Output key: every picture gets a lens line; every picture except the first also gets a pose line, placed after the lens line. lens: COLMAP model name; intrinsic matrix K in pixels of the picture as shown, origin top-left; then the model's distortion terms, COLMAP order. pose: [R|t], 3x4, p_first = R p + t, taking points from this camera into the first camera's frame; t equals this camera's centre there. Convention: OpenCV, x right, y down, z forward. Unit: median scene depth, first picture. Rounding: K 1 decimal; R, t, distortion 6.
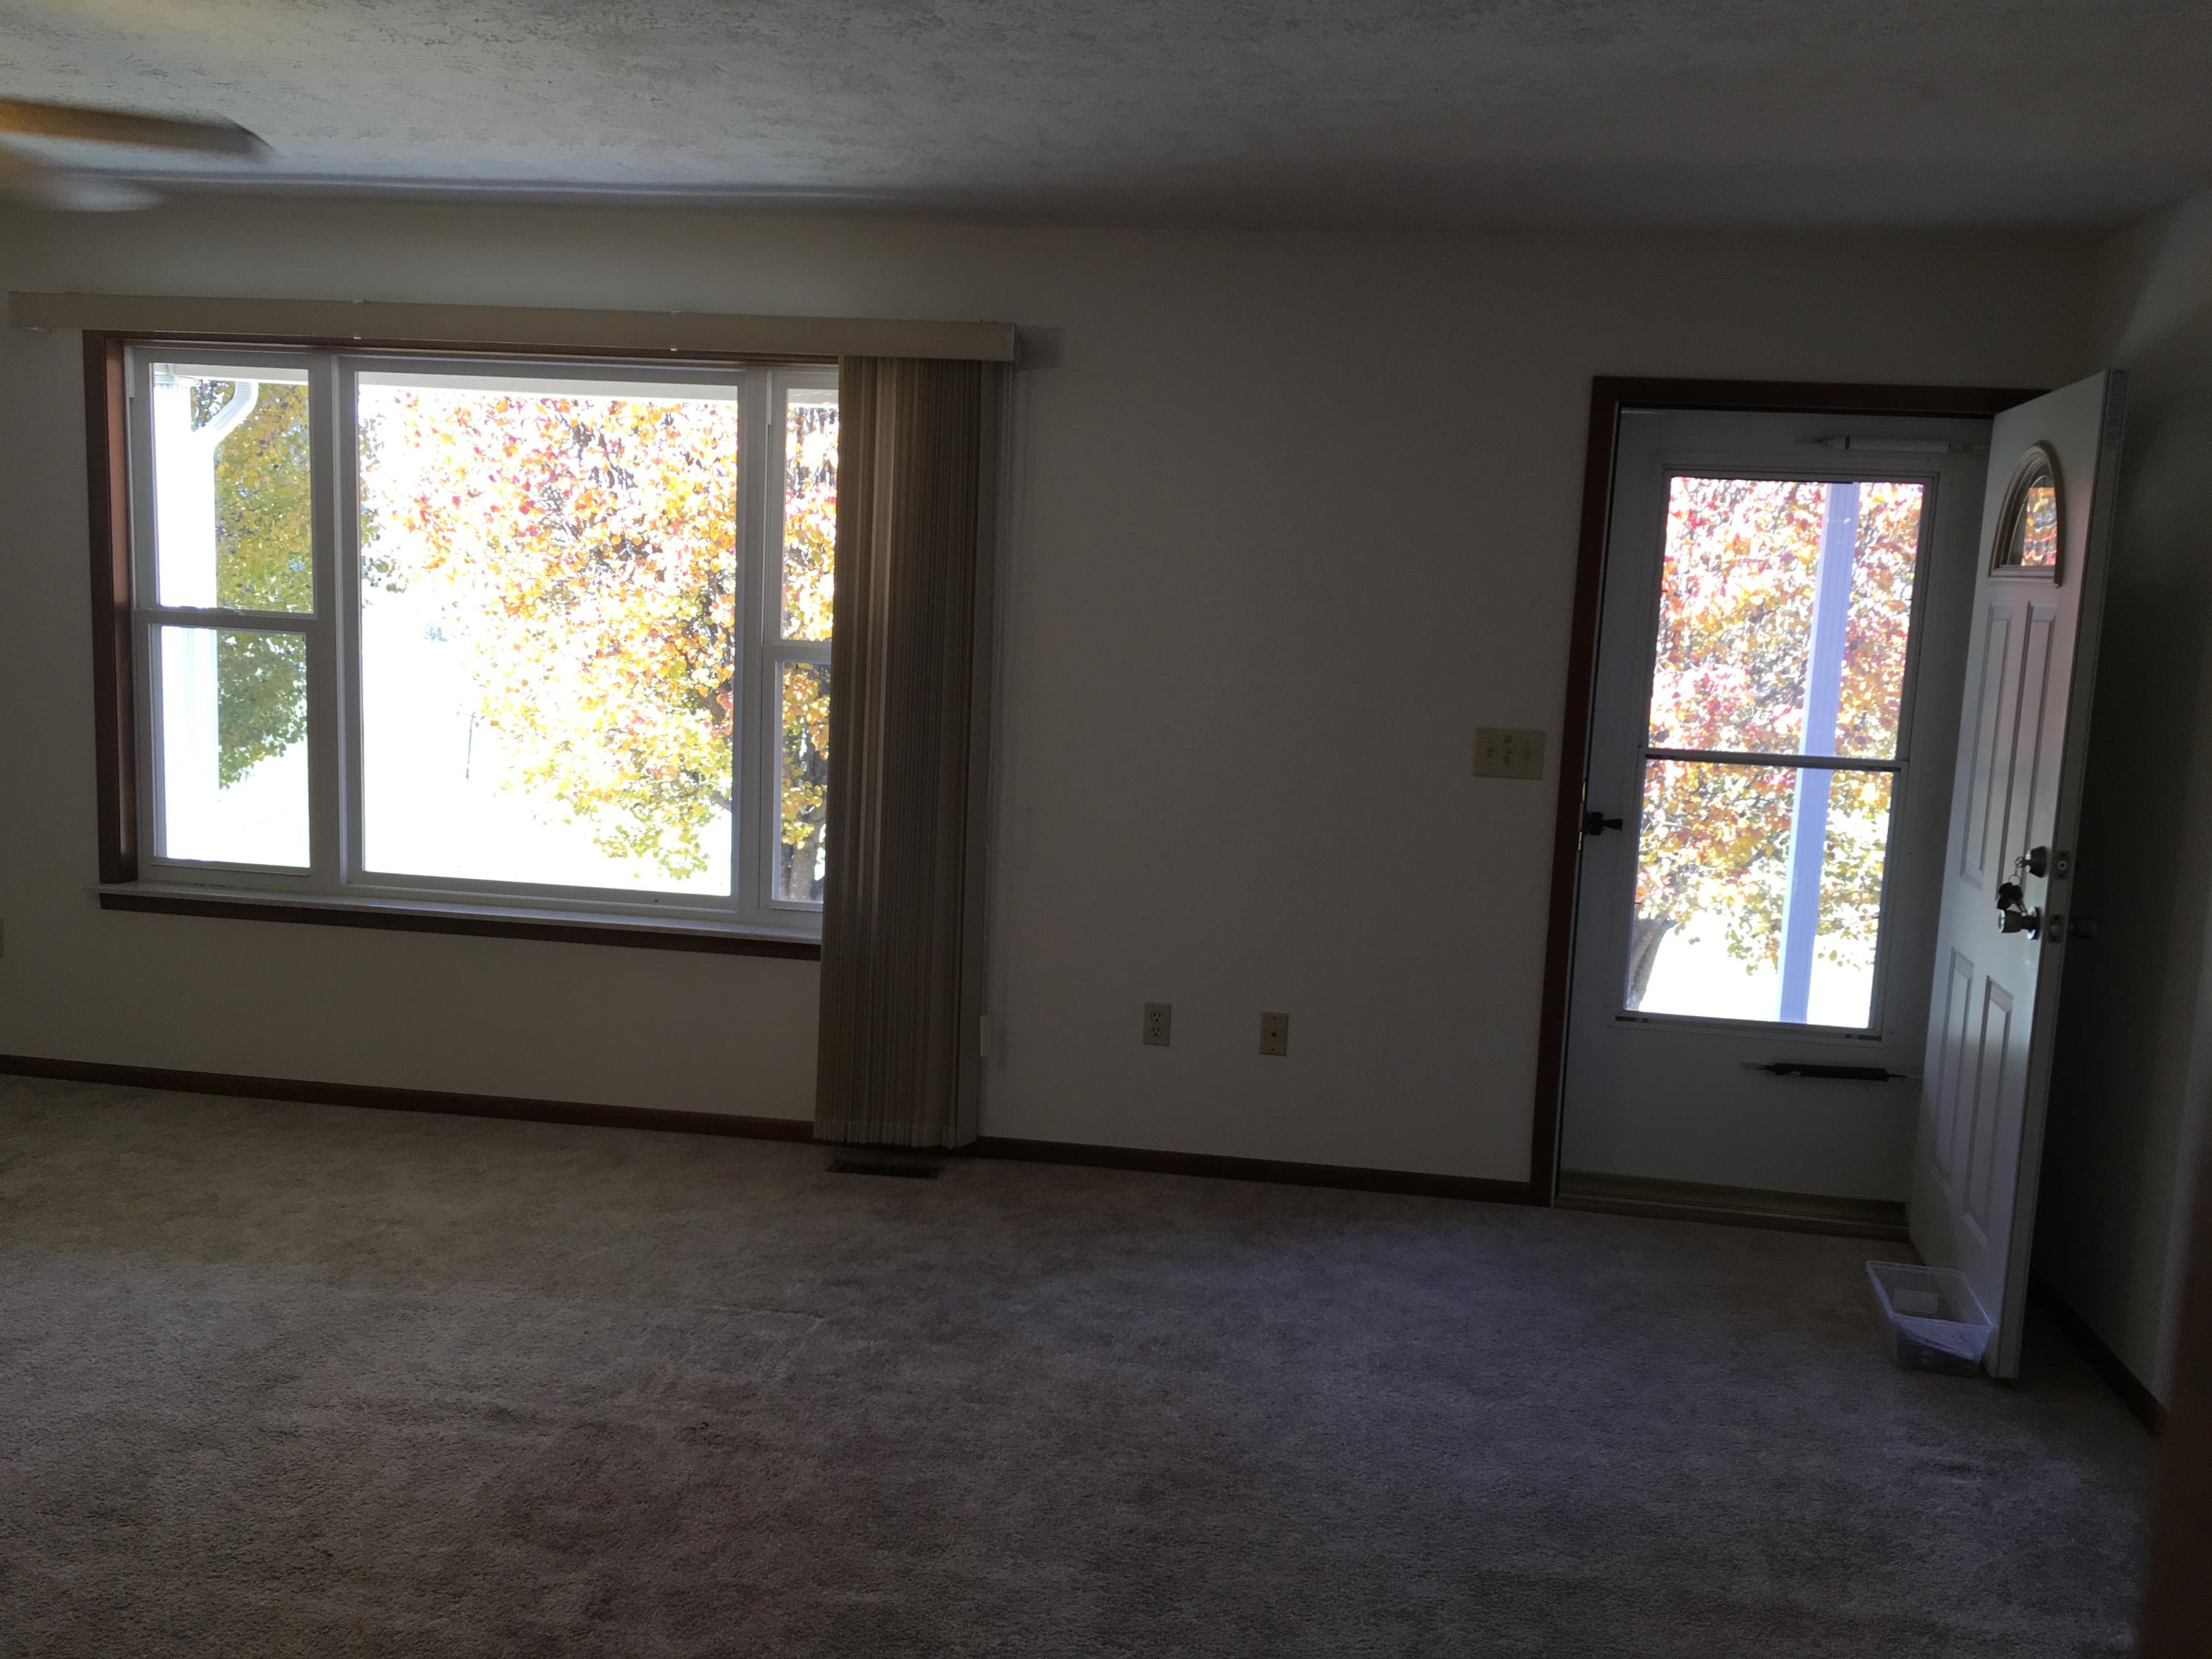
lens RADIAL K [[1863.1, 0, 1106.0], [0, 1863.1, 829.5], [0, 0, 1]] dist [0.047908, -0.018198]
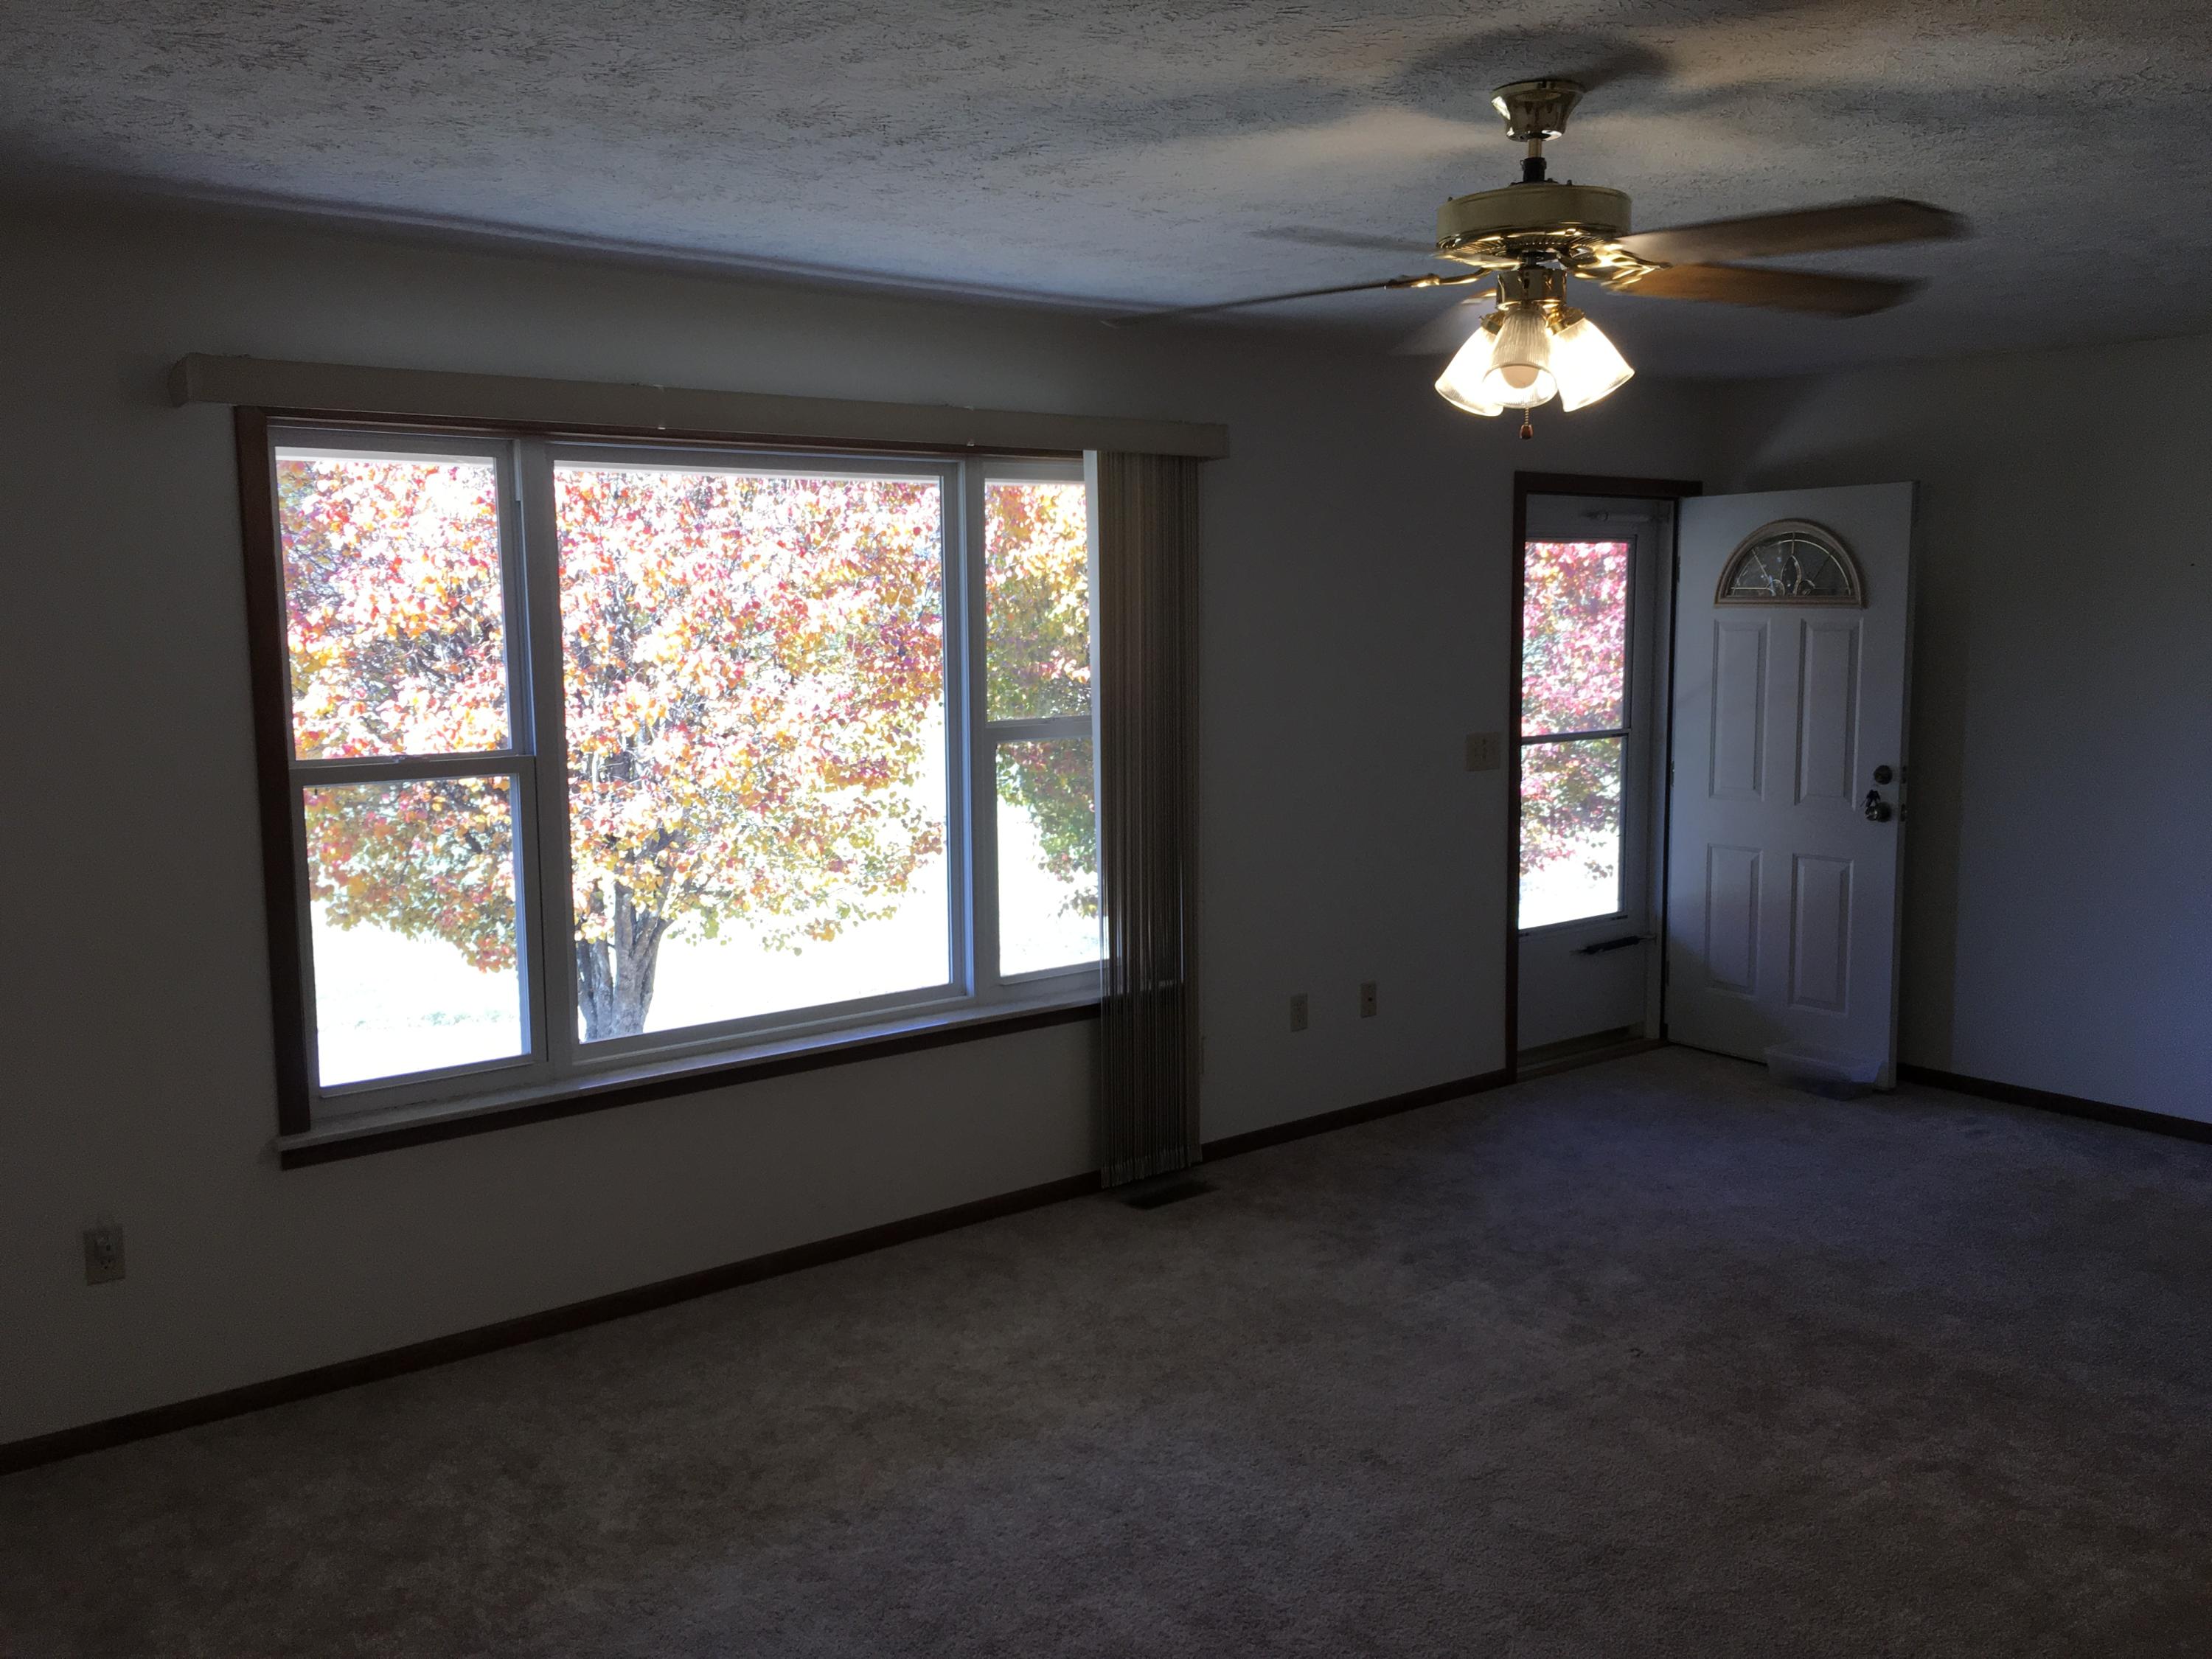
lens RADIAL K [[1863.1, 0, 1106.0], [0, 1863.1, 829.5], [0, 0, 1]] dist [0.047908, -0.018198]
pose [[0.689294, -0.139782, 0.710869, -0.895396], [0.138770, 0.988516, 0.059819, -0.099734], [-0.711067, 0.057414, 0.700776, 0.254244]]
